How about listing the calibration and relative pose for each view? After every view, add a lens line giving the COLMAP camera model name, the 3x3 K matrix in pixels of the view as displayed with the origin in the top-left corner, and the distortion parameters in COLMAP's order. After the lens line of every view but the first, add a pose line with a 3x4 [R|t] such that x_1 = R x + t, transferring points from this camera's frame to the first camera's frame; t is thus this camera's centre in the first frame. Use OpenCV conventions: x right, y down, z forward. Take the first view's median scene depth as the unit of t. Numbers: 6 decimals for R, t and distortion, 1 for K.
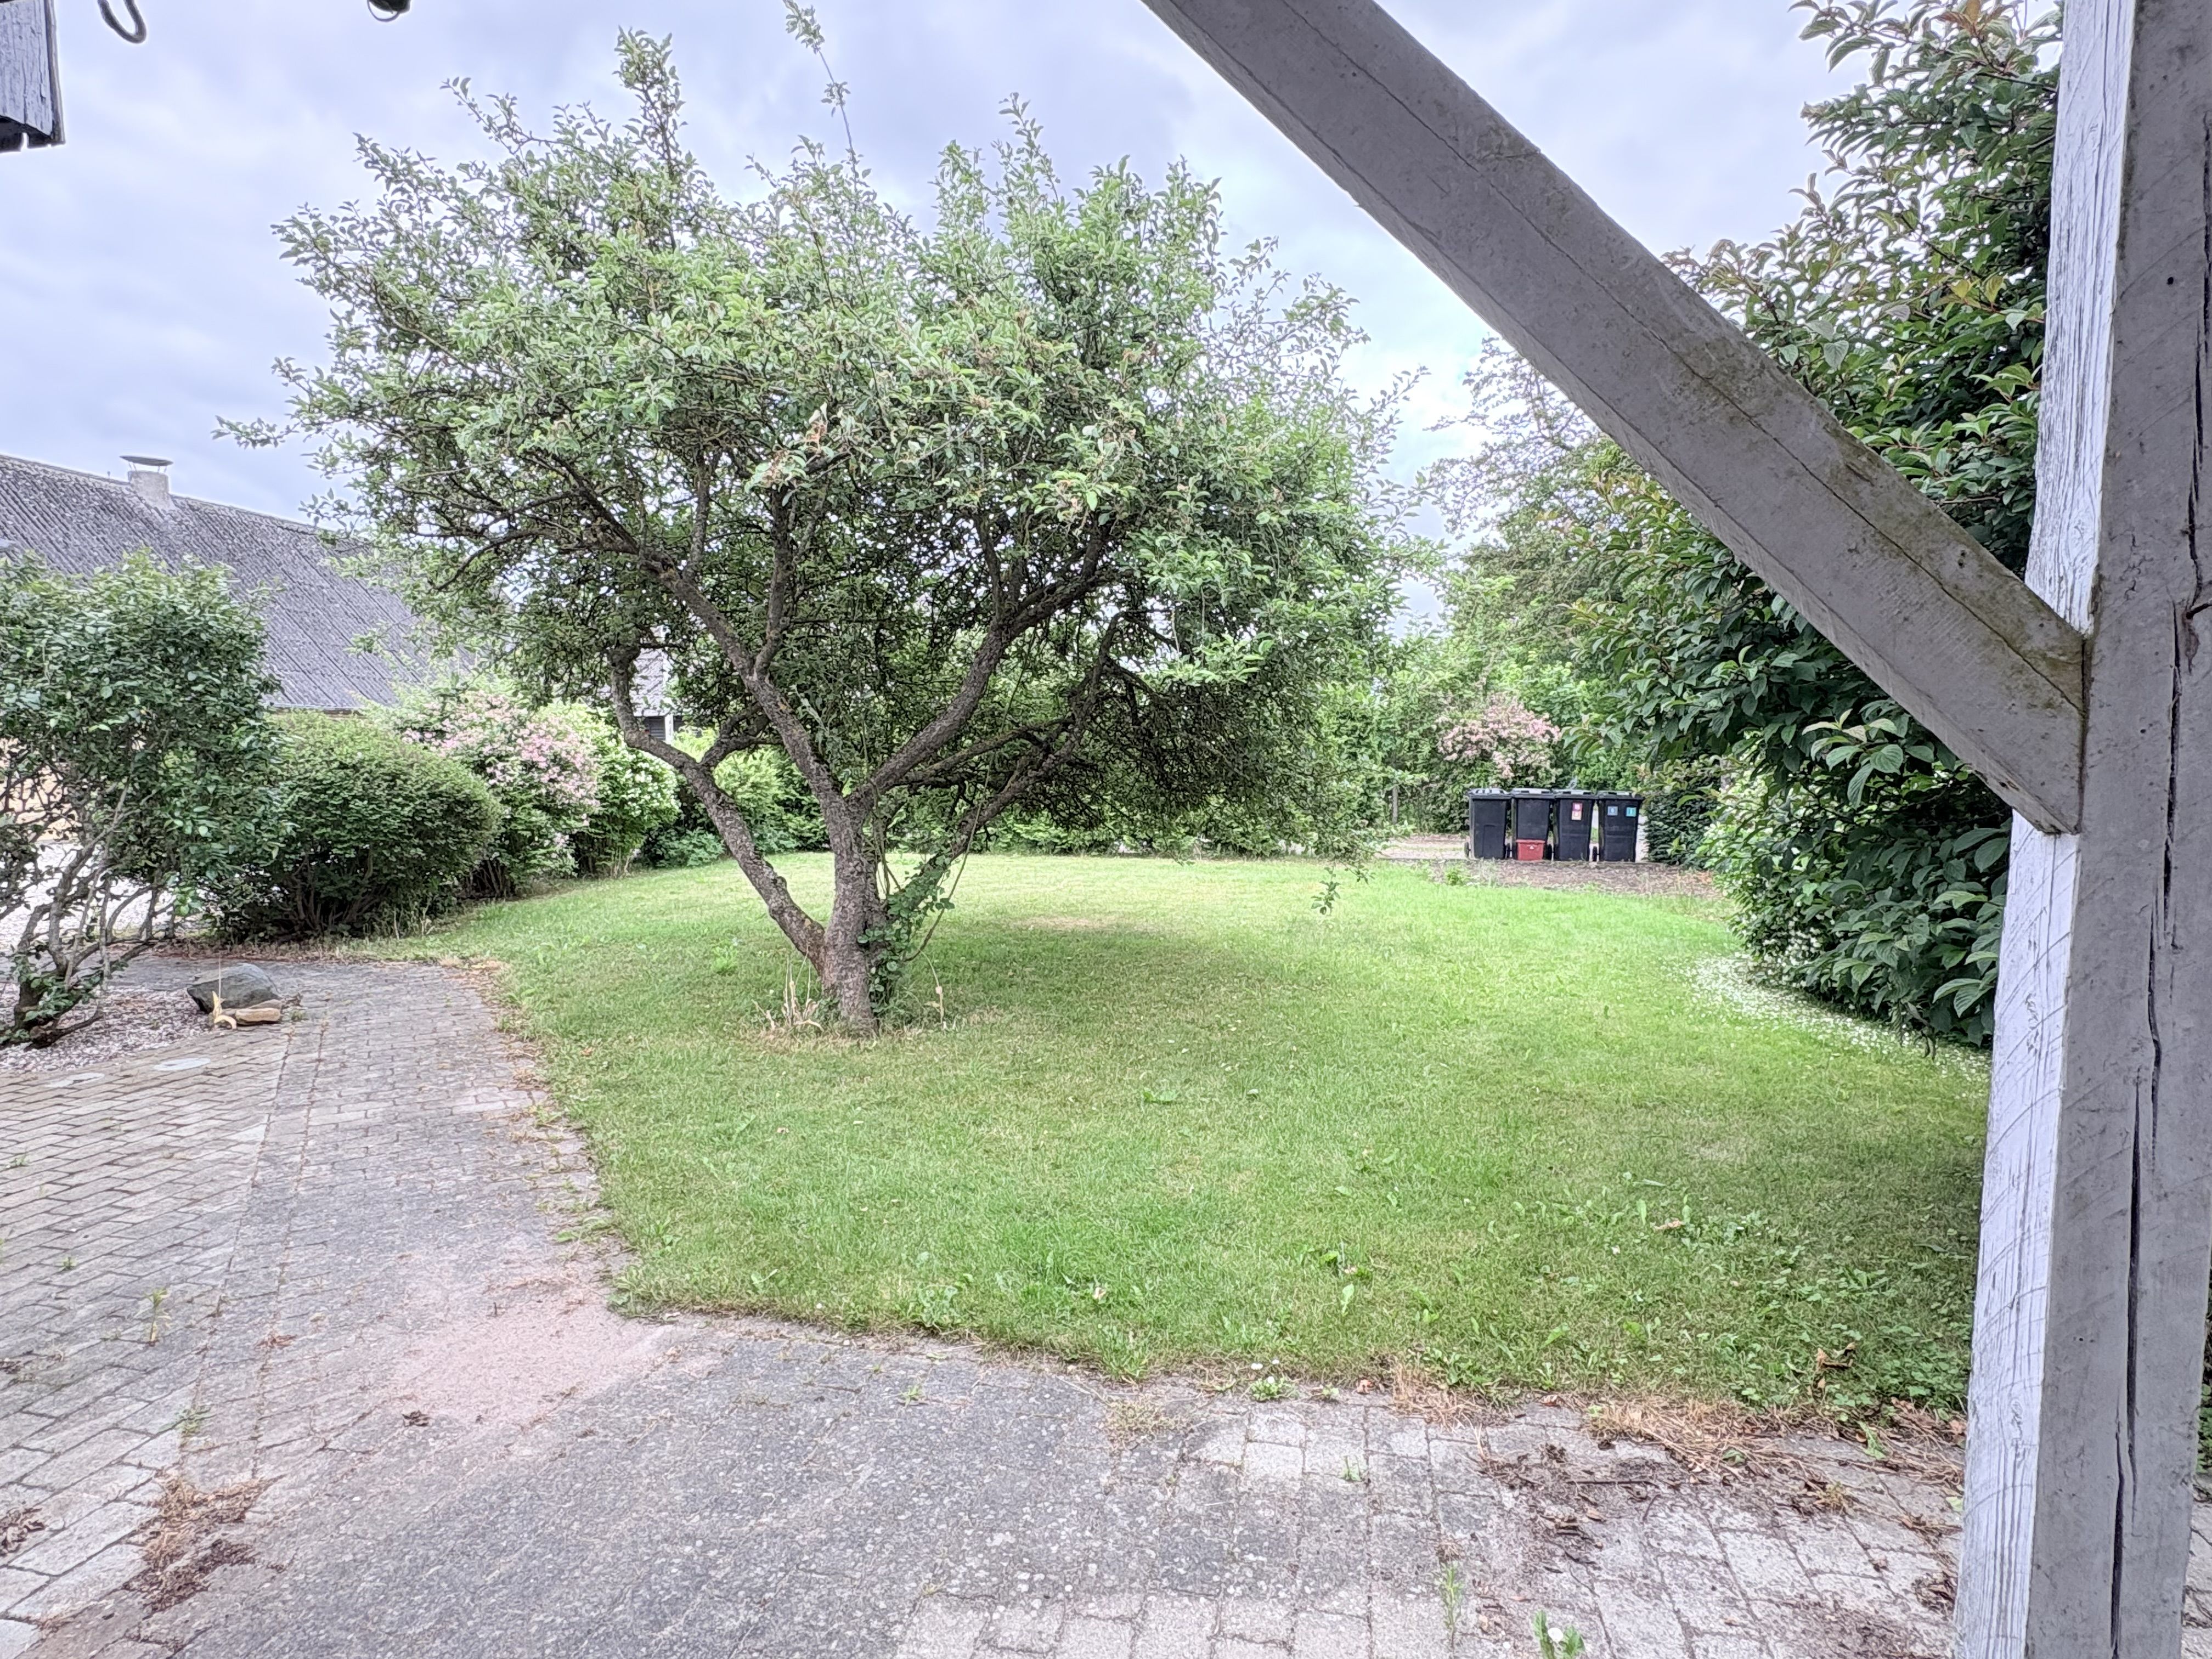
lens RADIAL K [[1182.9, 0, 1106.0], [0, 1182.9, 829.5], [0, 0, 1]] dist [-0.001477, -0.001232]
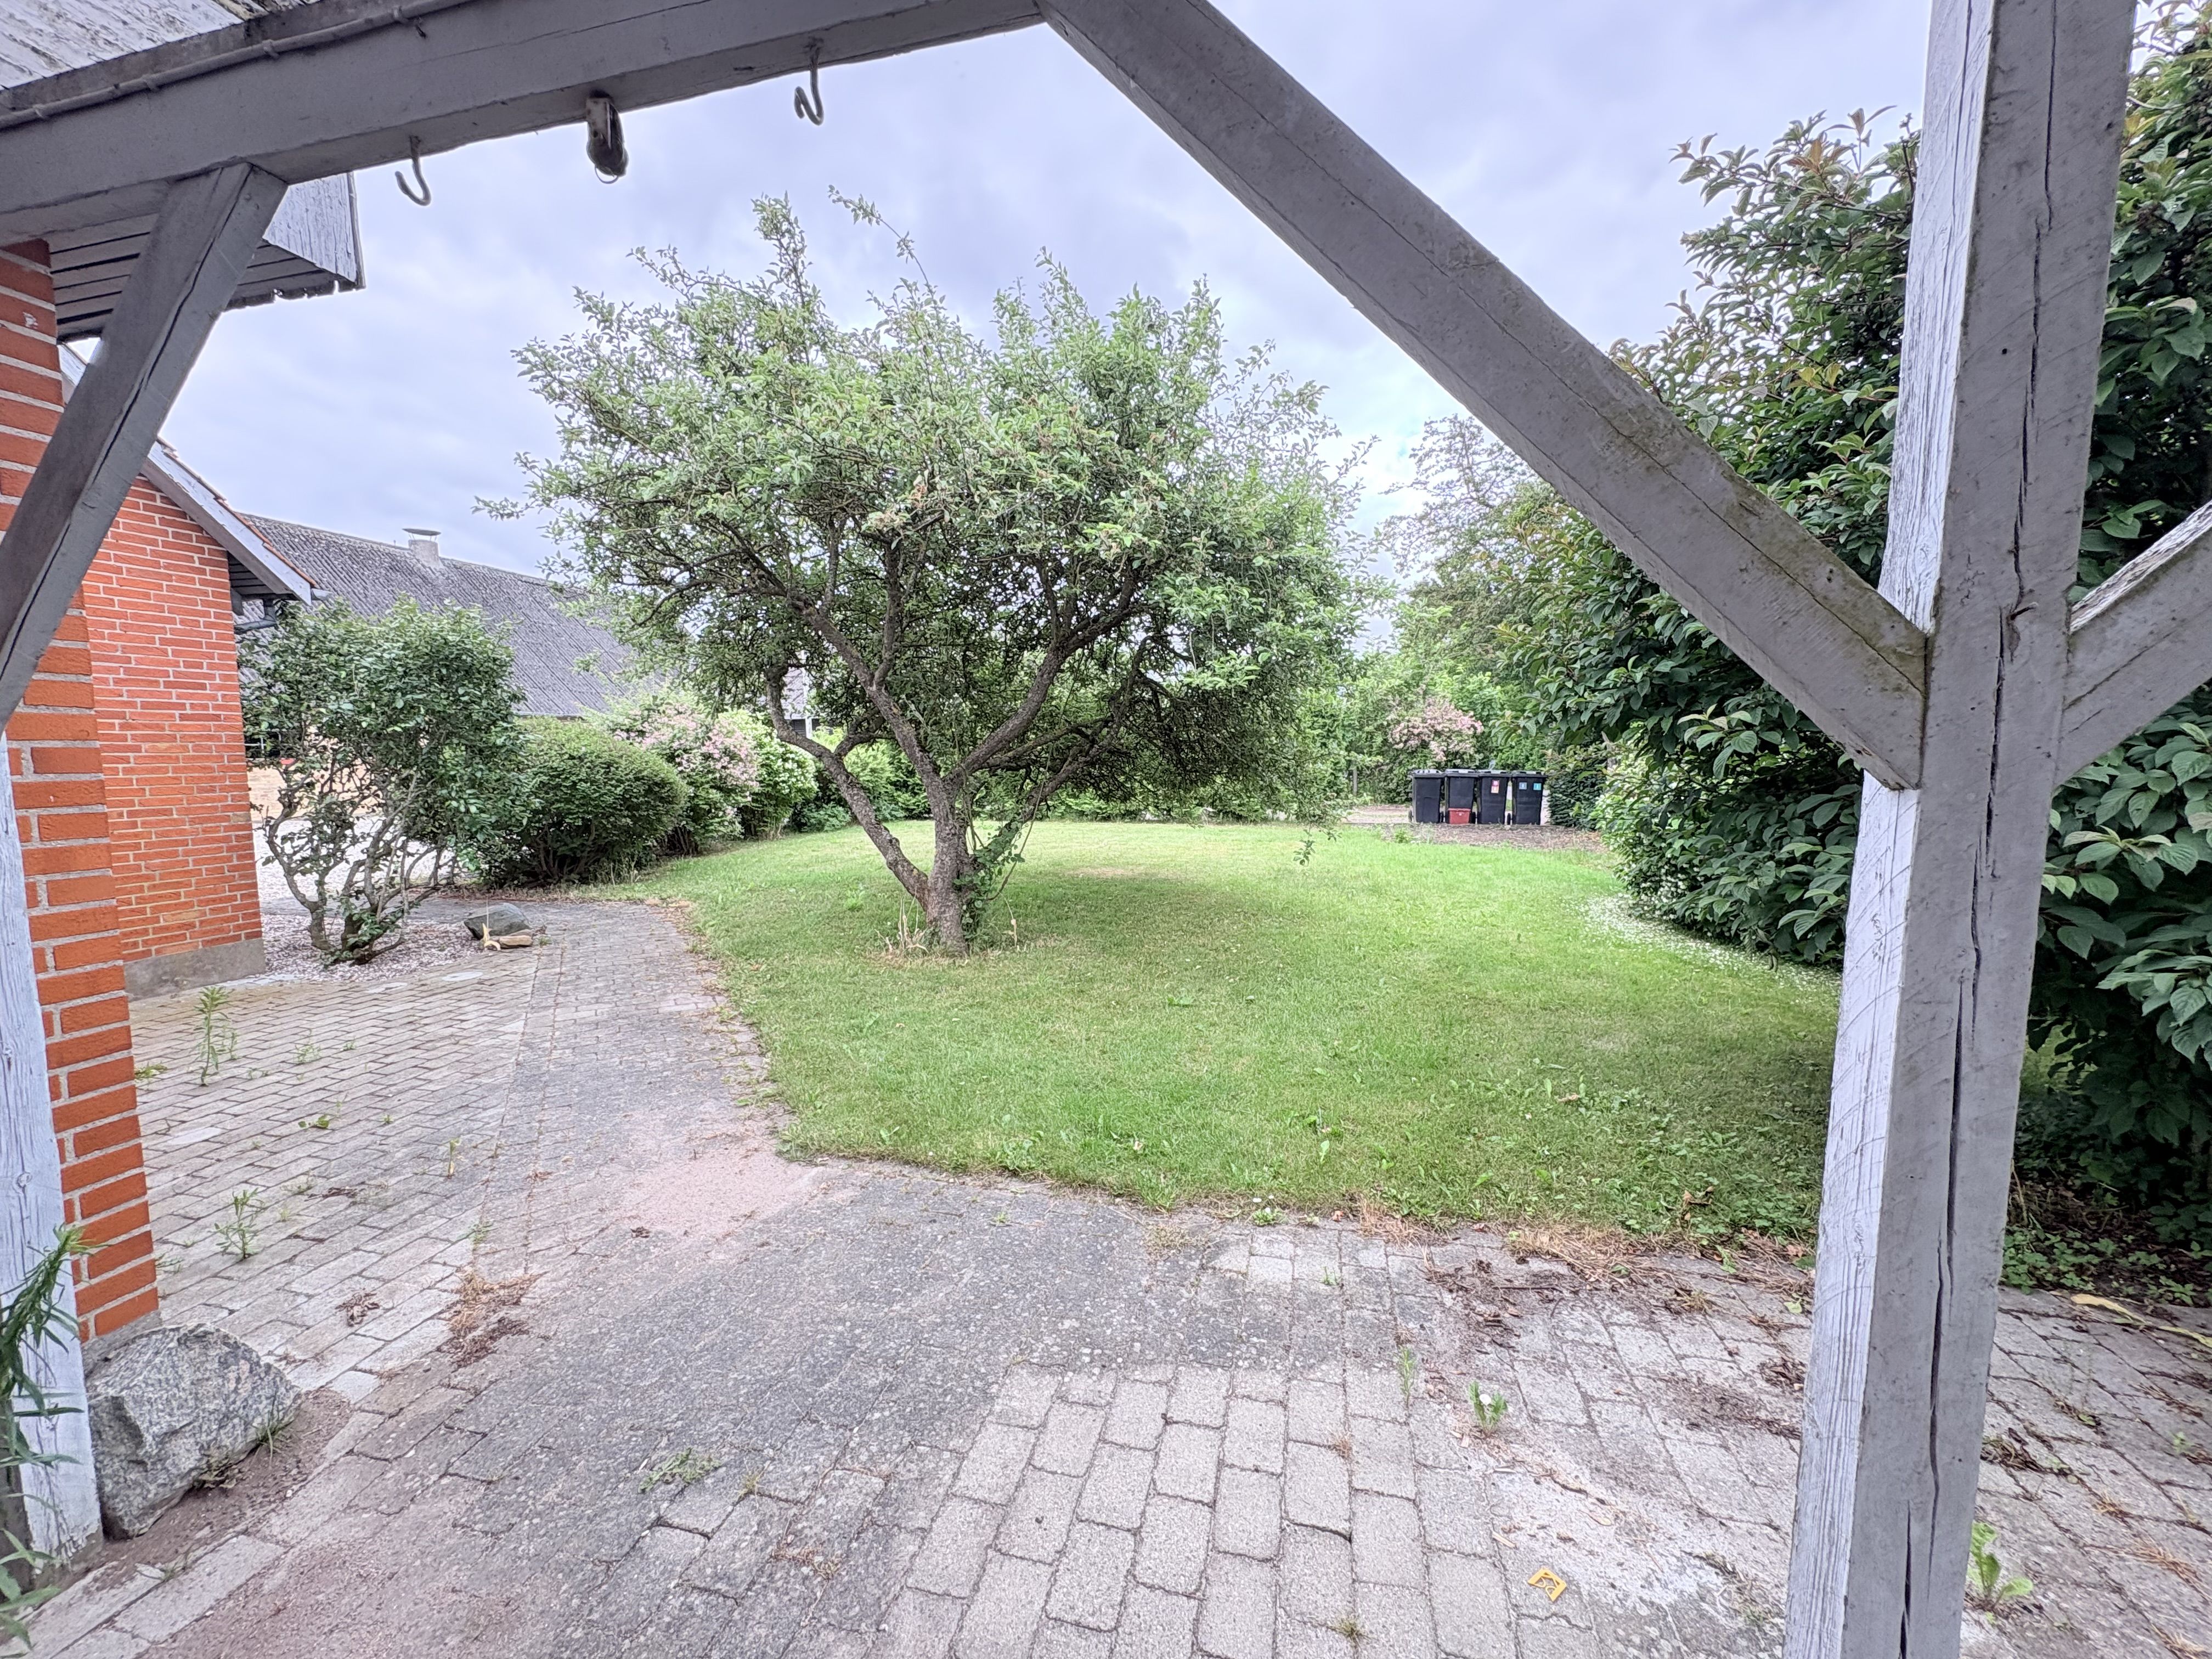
lens RADIAL K [[891.2, 0, 1106.0], [0, 891.2, 829.5], [0, 0, 1]] dist [-0.002495, -0.000312]
pose [[0.999514, -0.004186, -0.030883, -0.006302], [0.005092, 0.999558, 0.029287, 0.002798], [0.030747, -0.029430, 0.999094, 0.000411]]
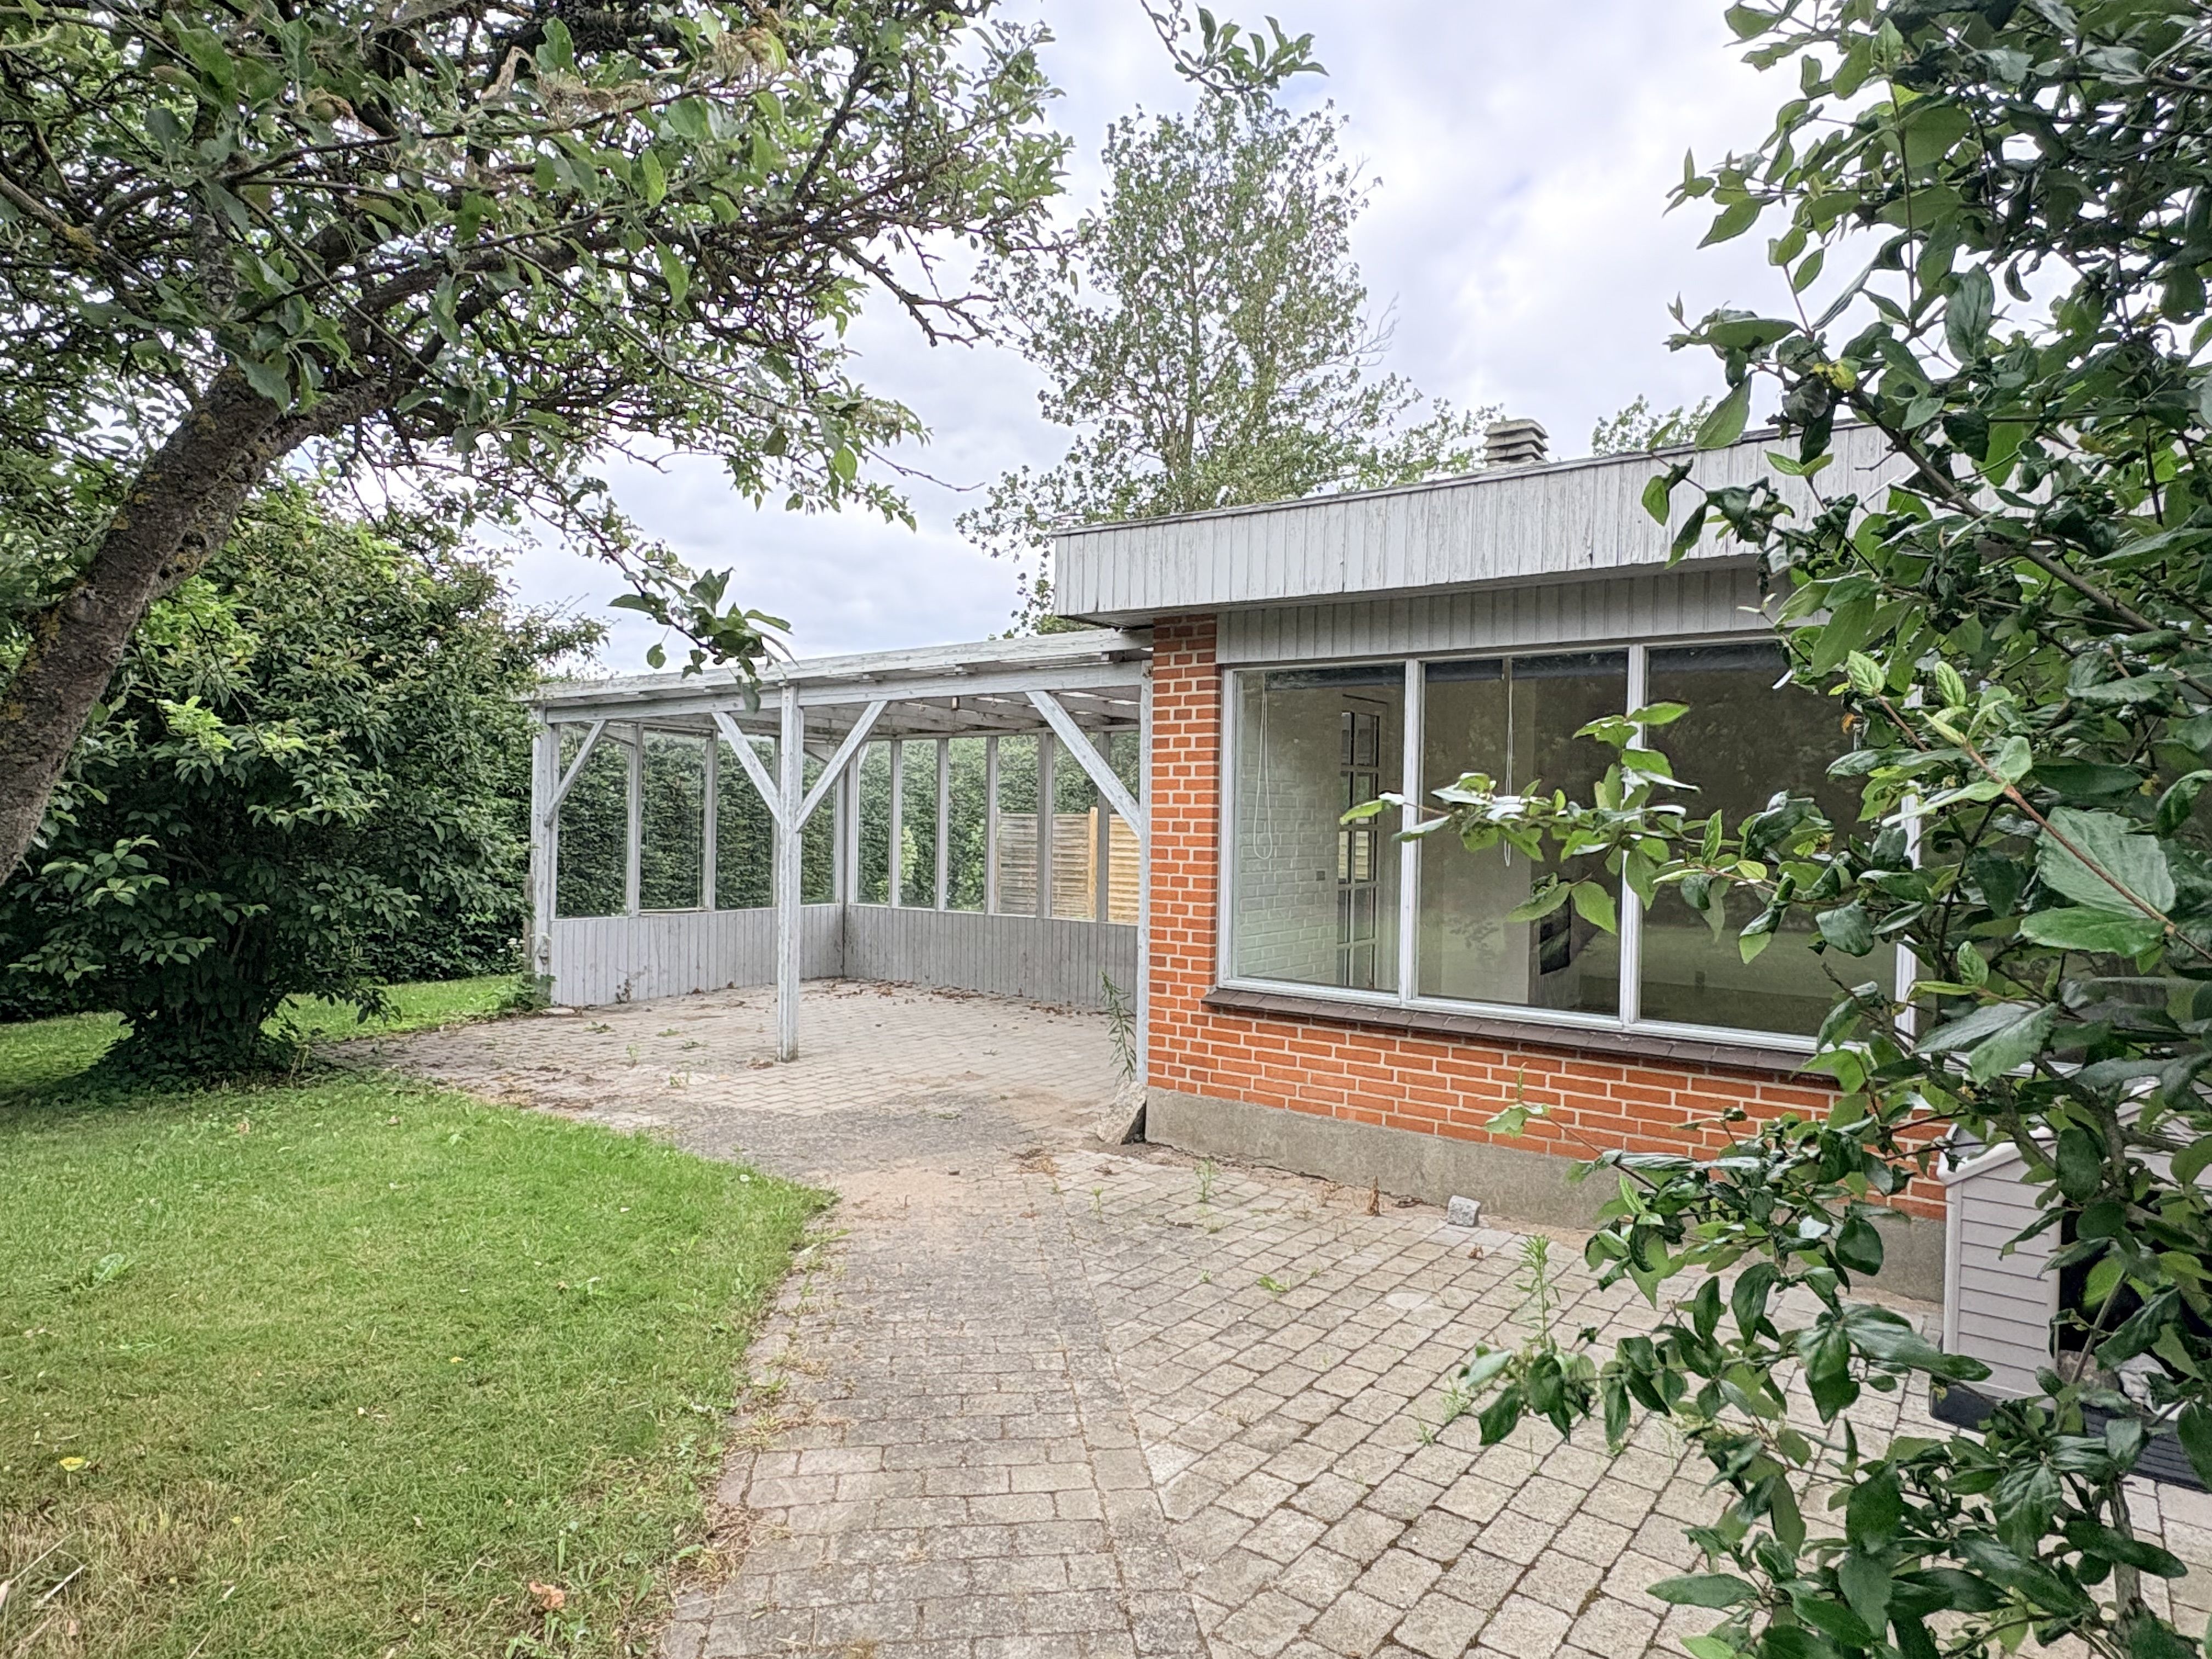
lens RADIAL K [[1292.3, 0, 1106.0], [0, 1292.3, 829.5], [0, 0, 1]] dist [-0.001091, -0.000028]
pose [[-0.910172, -0.020587, 0.413718, -0.859751], [0.009094, 0.997530, 0.069645, -0.109021], [-0.414130, 0.067151, -0.907737, 1.426646]]
